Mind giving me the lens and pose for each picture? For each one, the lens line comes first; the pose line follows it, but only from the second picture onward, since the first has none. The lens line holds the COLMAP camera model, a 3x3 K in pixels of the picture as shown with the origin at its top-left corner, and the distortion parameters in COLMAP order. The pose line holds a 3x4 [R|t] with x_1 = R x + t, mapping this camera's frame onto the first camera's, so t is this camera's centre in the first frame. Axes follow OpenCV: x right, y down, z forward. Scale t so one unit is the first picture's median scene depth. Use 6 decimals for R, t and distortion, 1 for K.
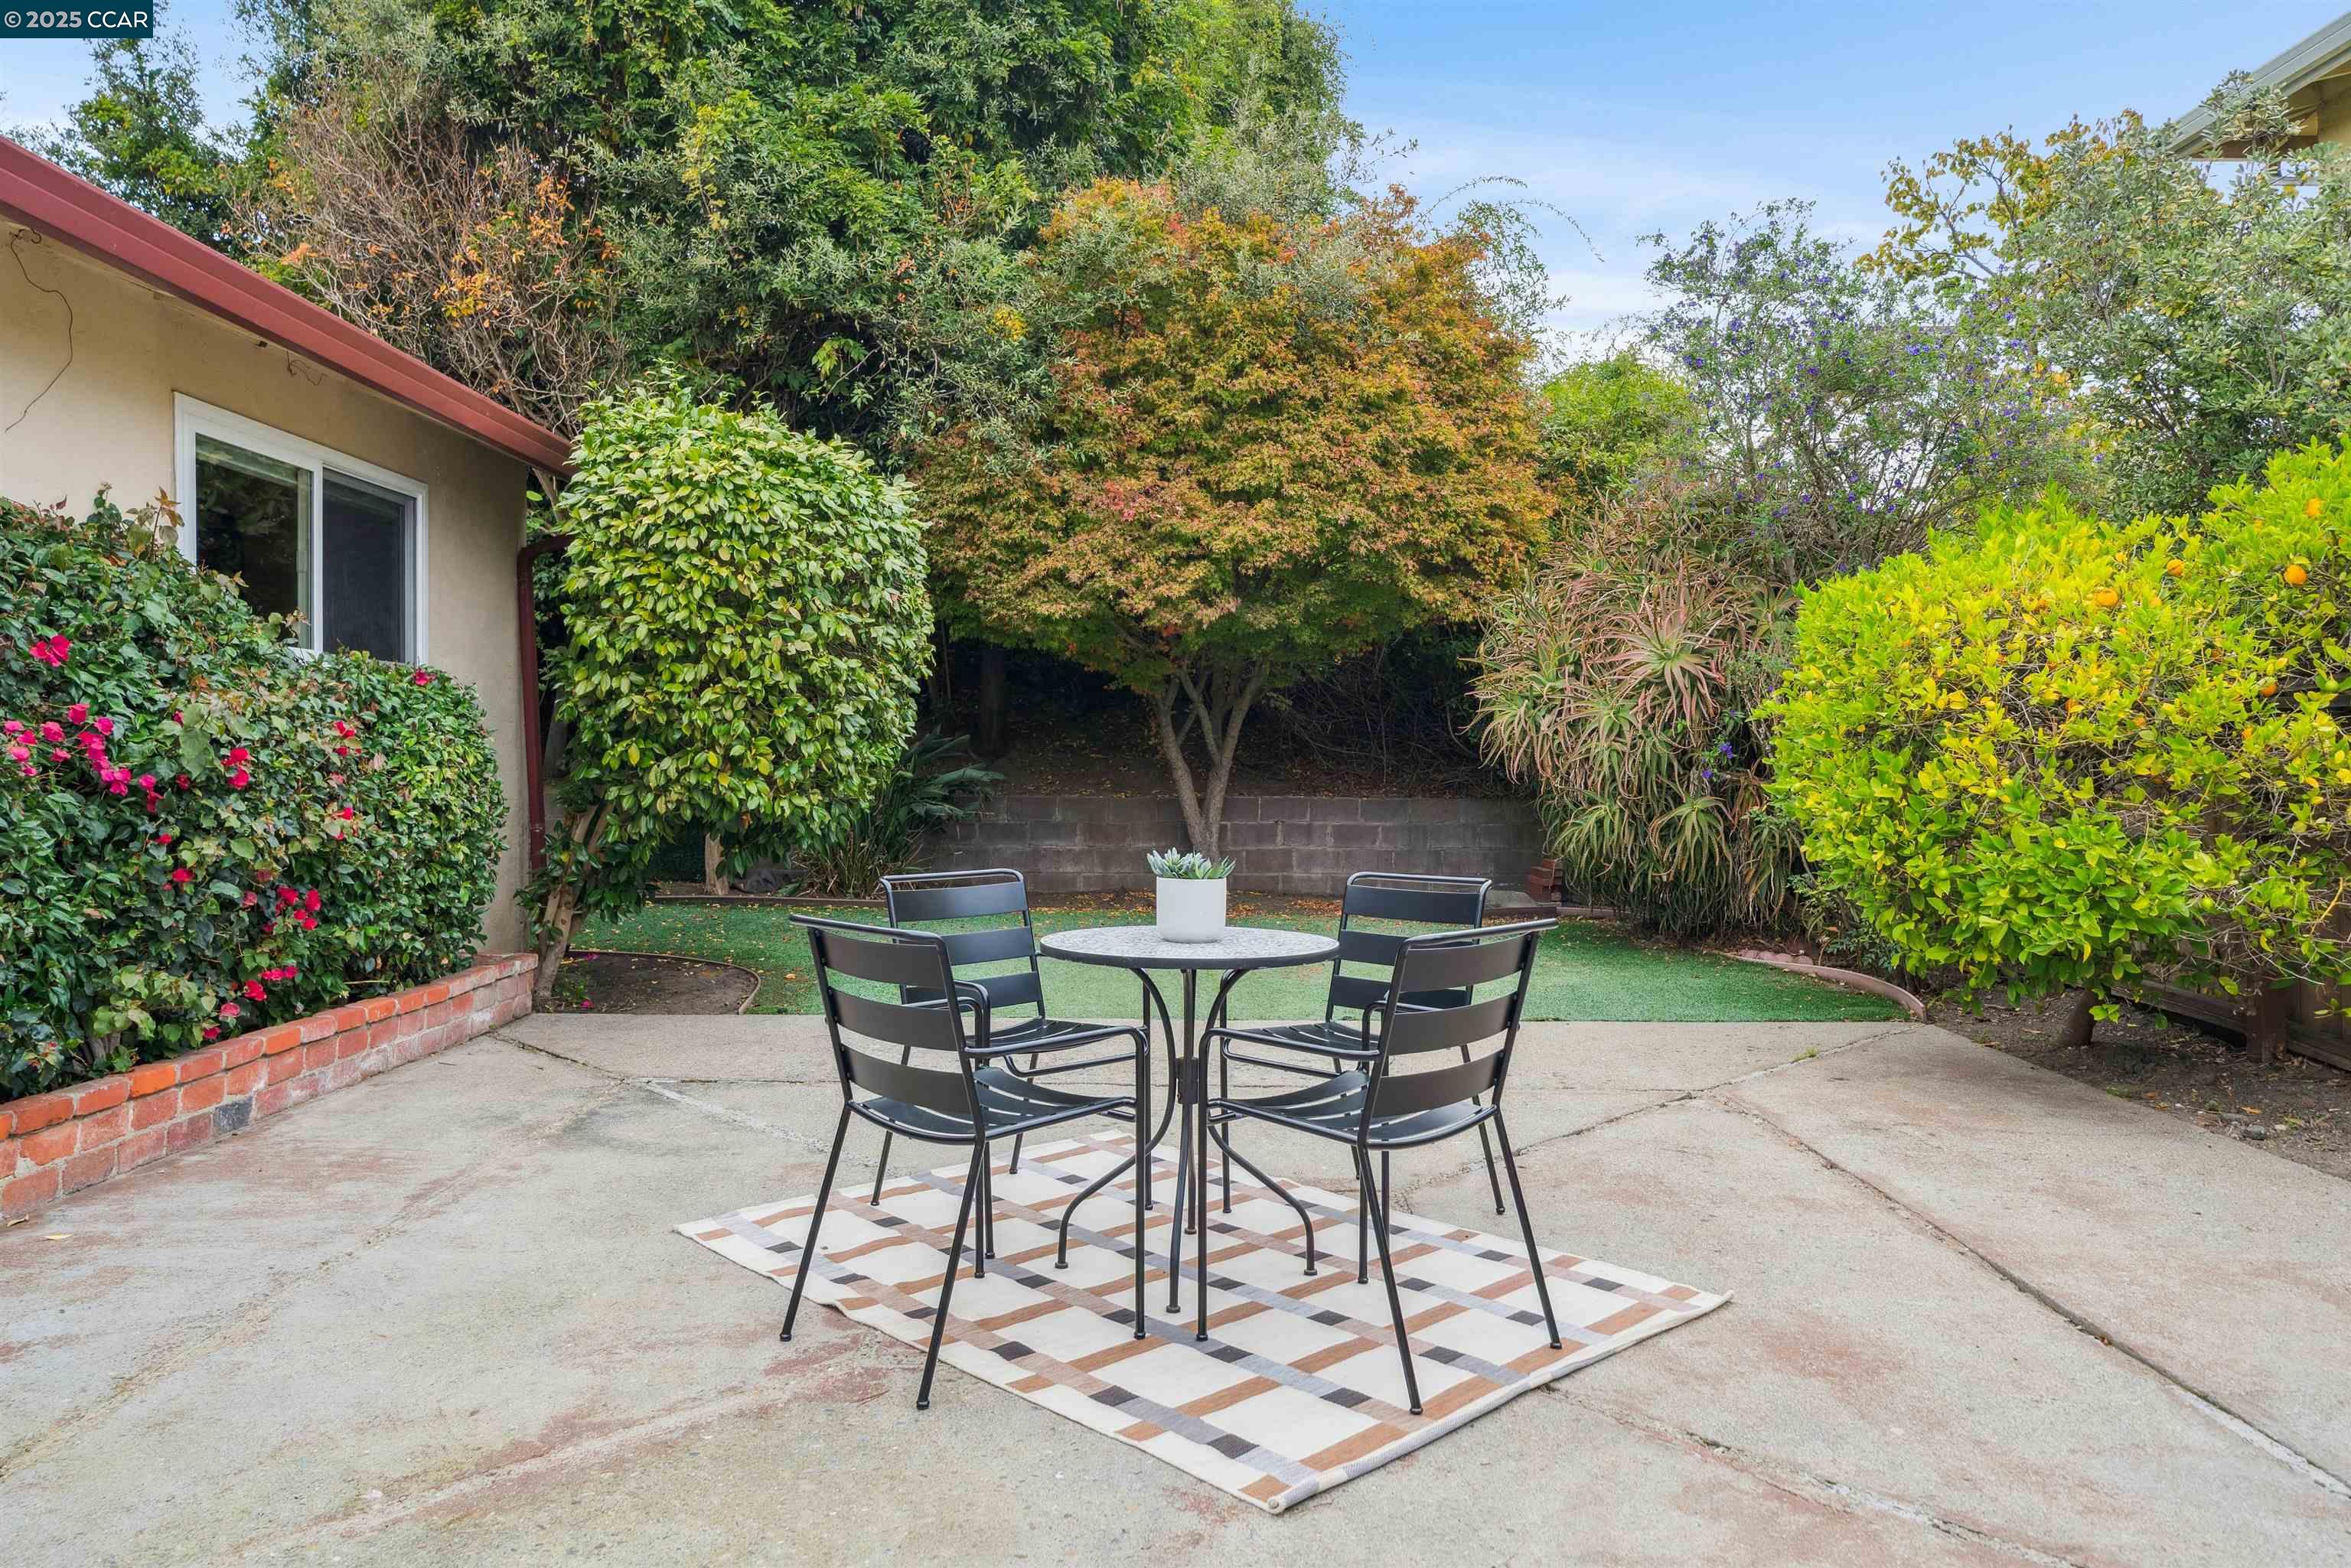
lens RADIAL K [[1592.2, 0, 1159.4], [0, 1592.2, 739.7], [0, 0, 1]] dist [0.007013, 0.005085]
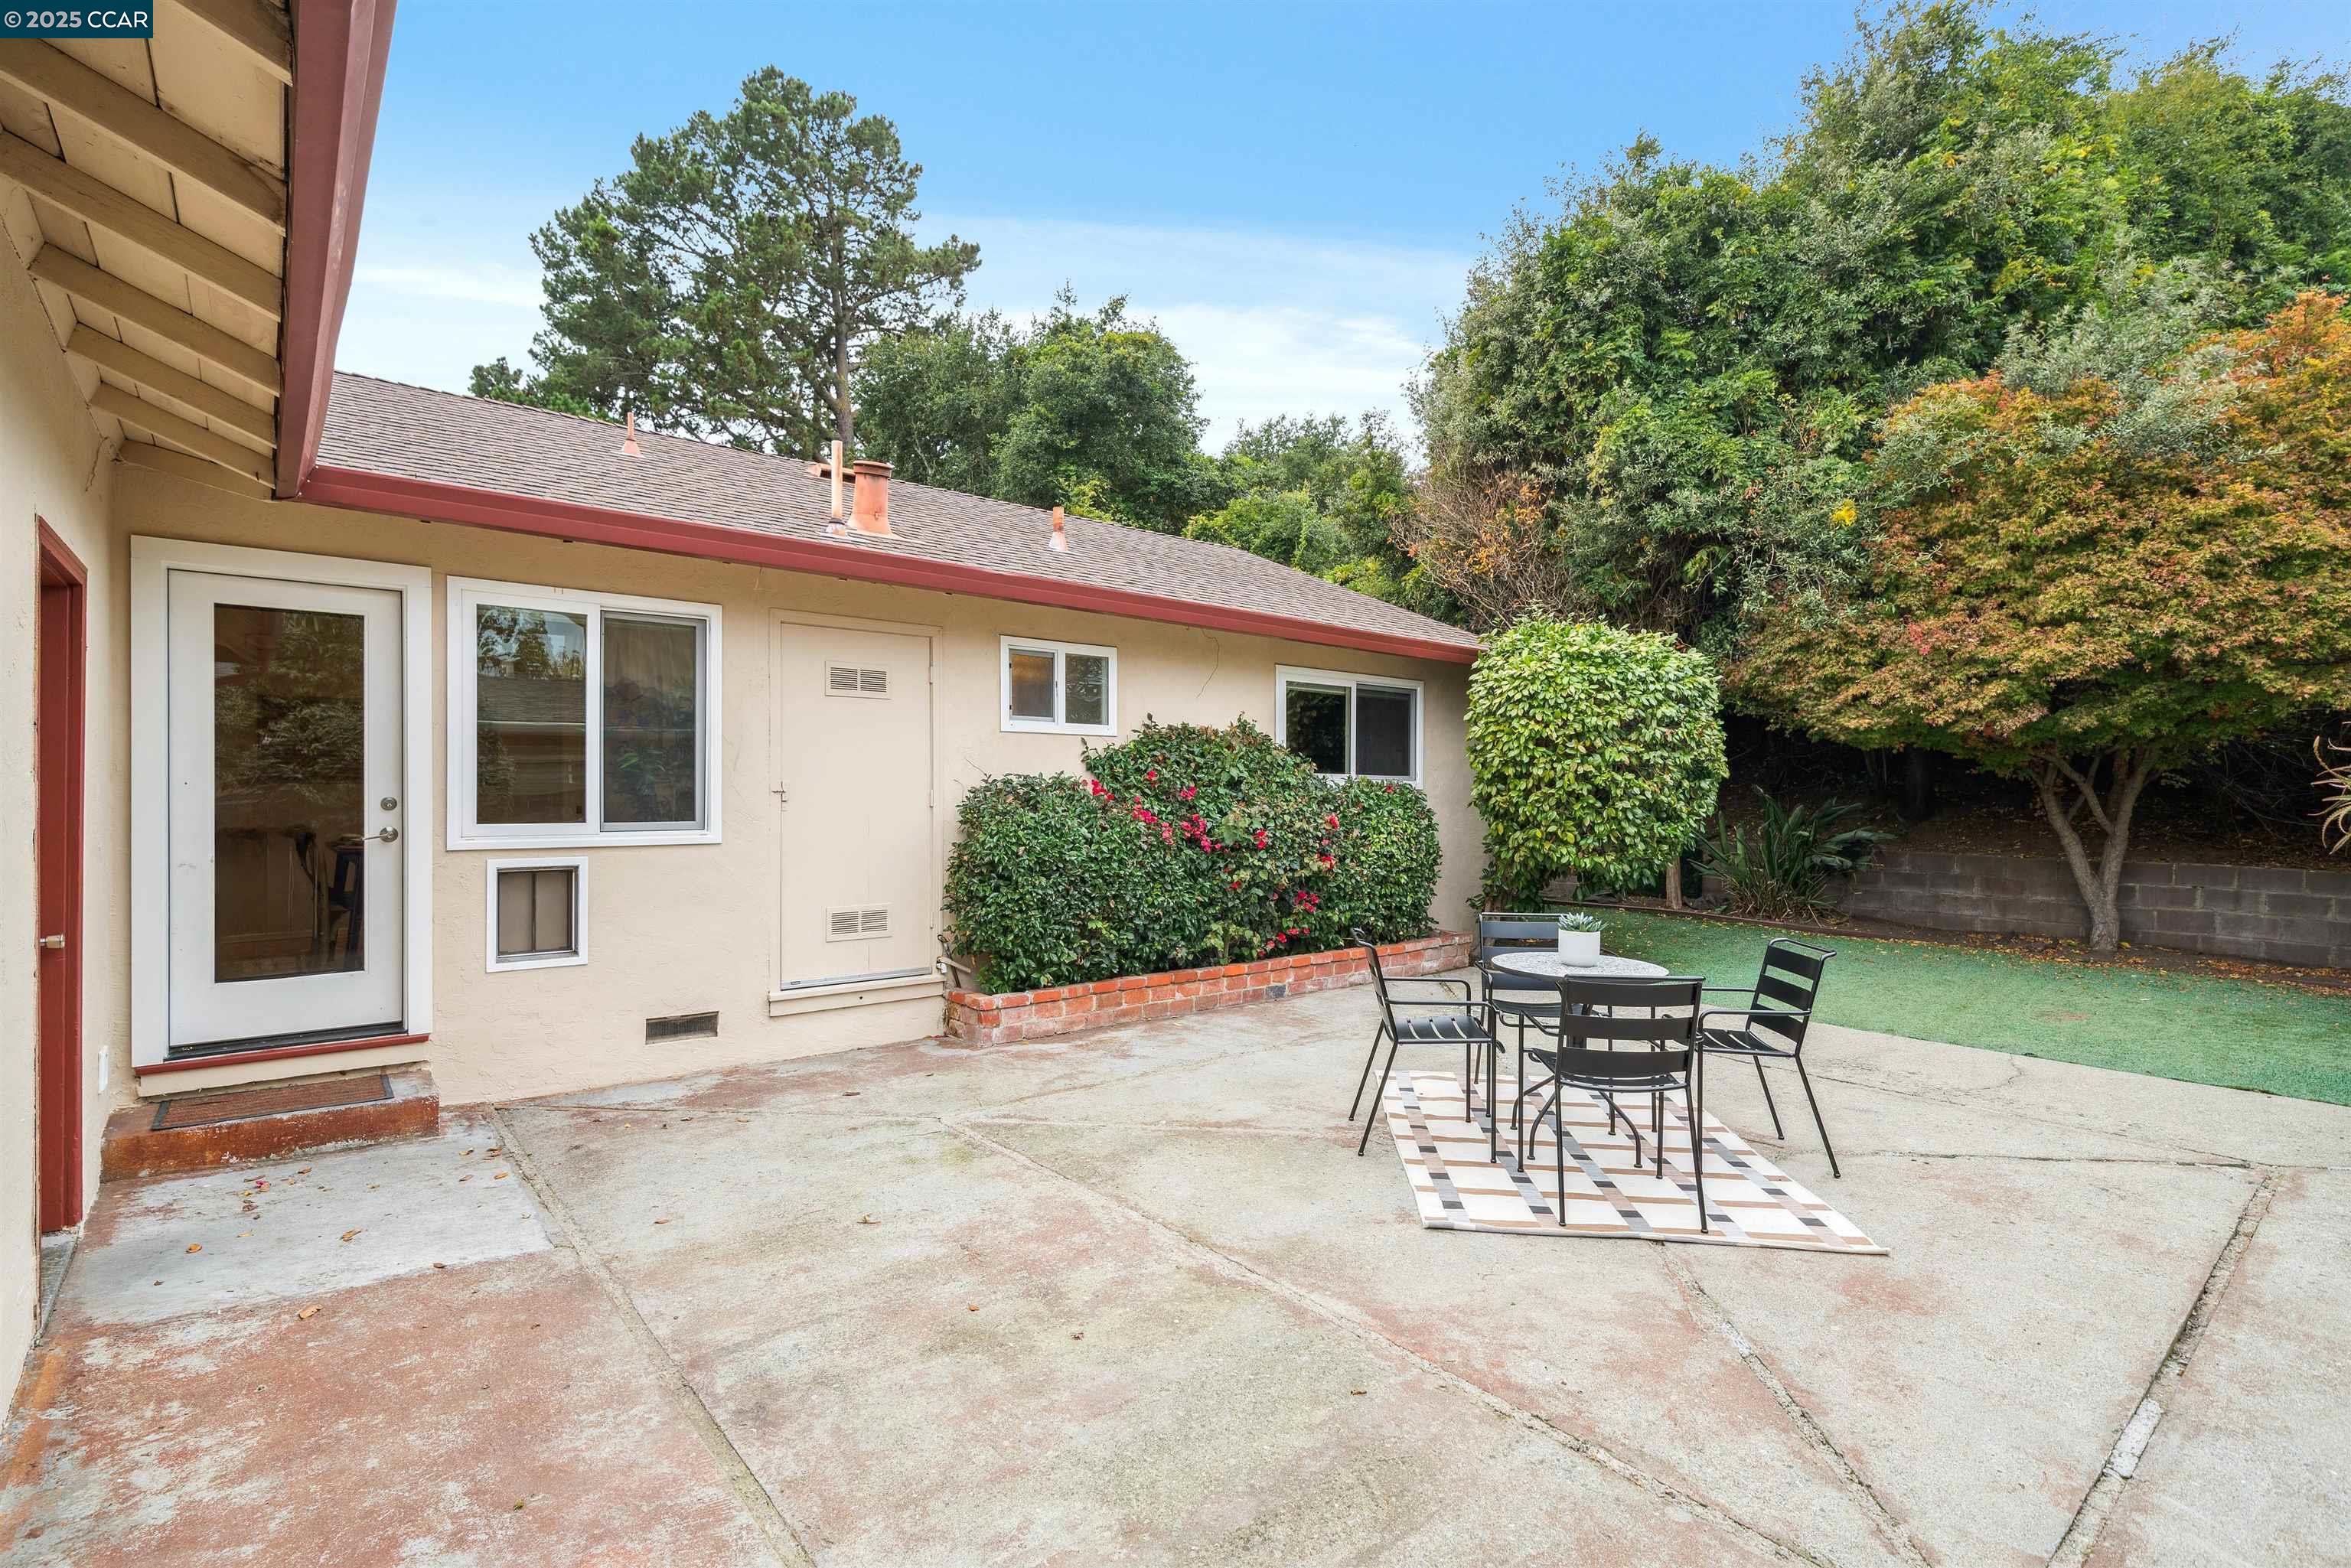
lens RADIAL K [[1092.2, 0, 1180.3], [0, 1092.2, 799.3], [0, 0, 1]] dist [0.001901, 0.000576]
pose [[0.655604, 0.011335, -0.755020, 0.348678], [0.000744, 0.999877, 0.015657, -0.042513], [0.755105, -0.010826, 0.655515, -0.076093]]
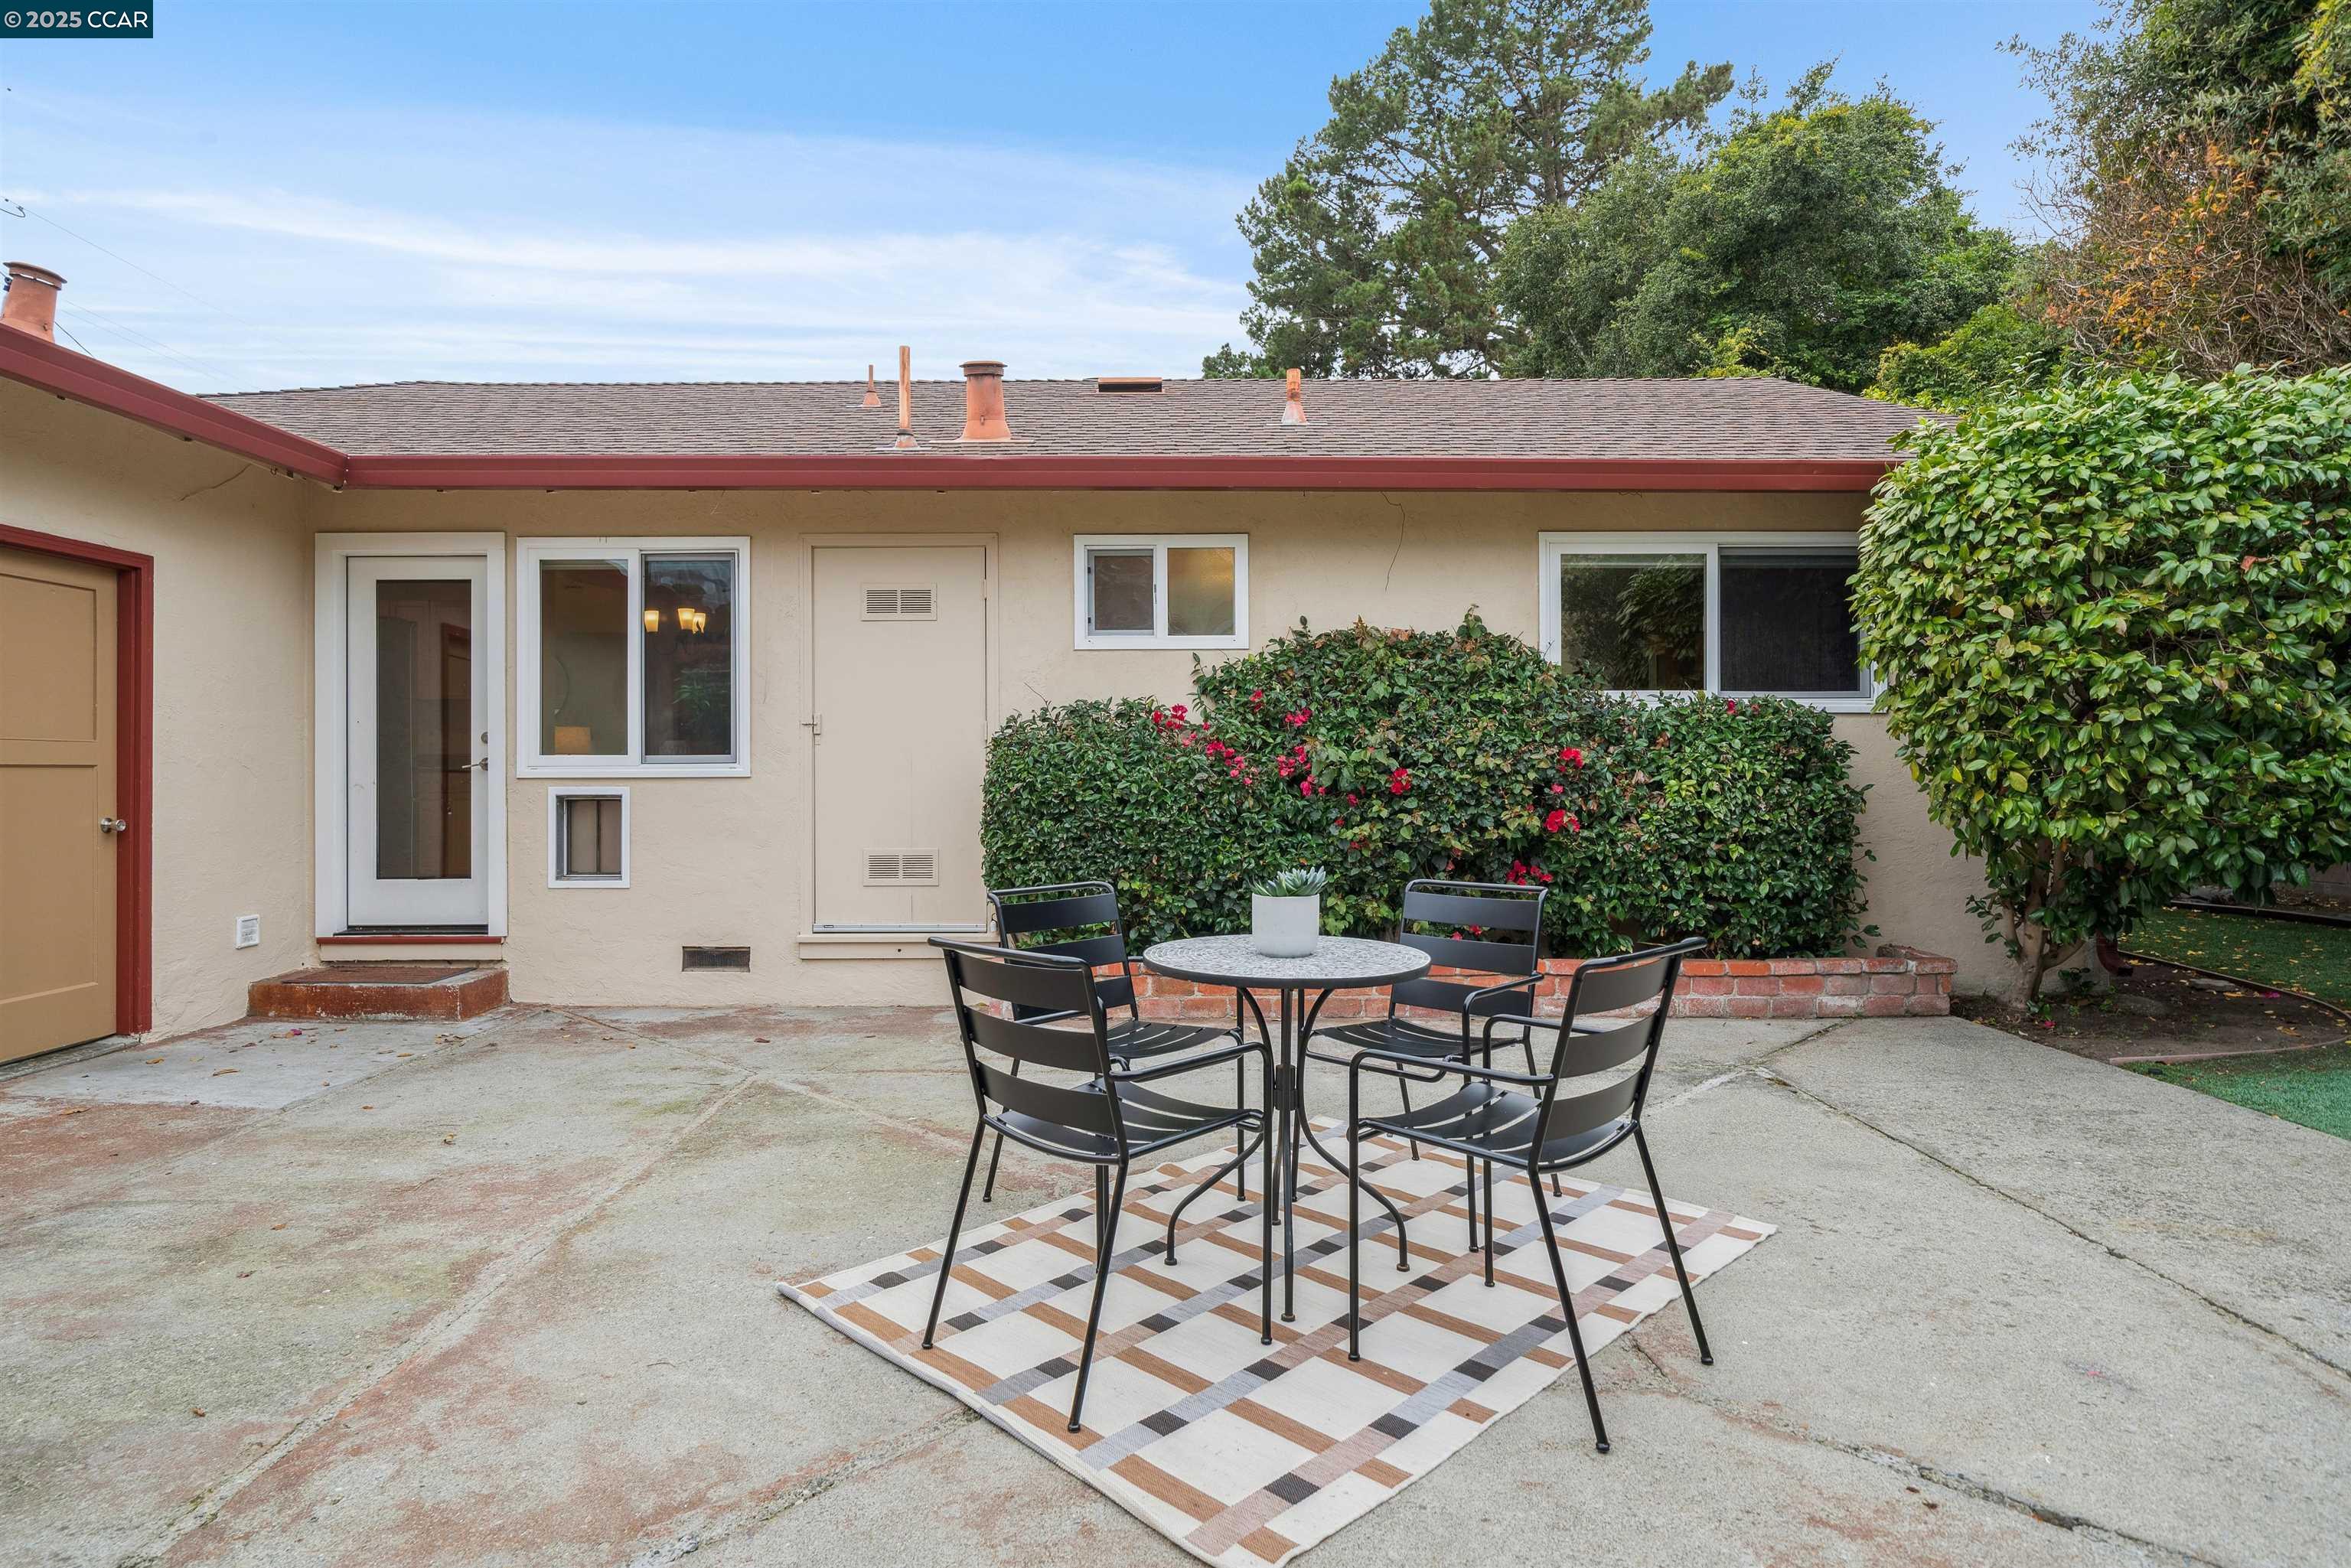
lens RADIAL K [[1271.1, 0, 1166.3], [0, 1271.1, 777.4], [0, 0, 1]] dist [-0.000185, 0.003297]
pose [[0.023595, 0.004565, -0.999711, 0.453051], [0.014153, 0.999888, 0.004900, 0.003027], [0.999621, -0.014264, 0.023528, 0.484357]]
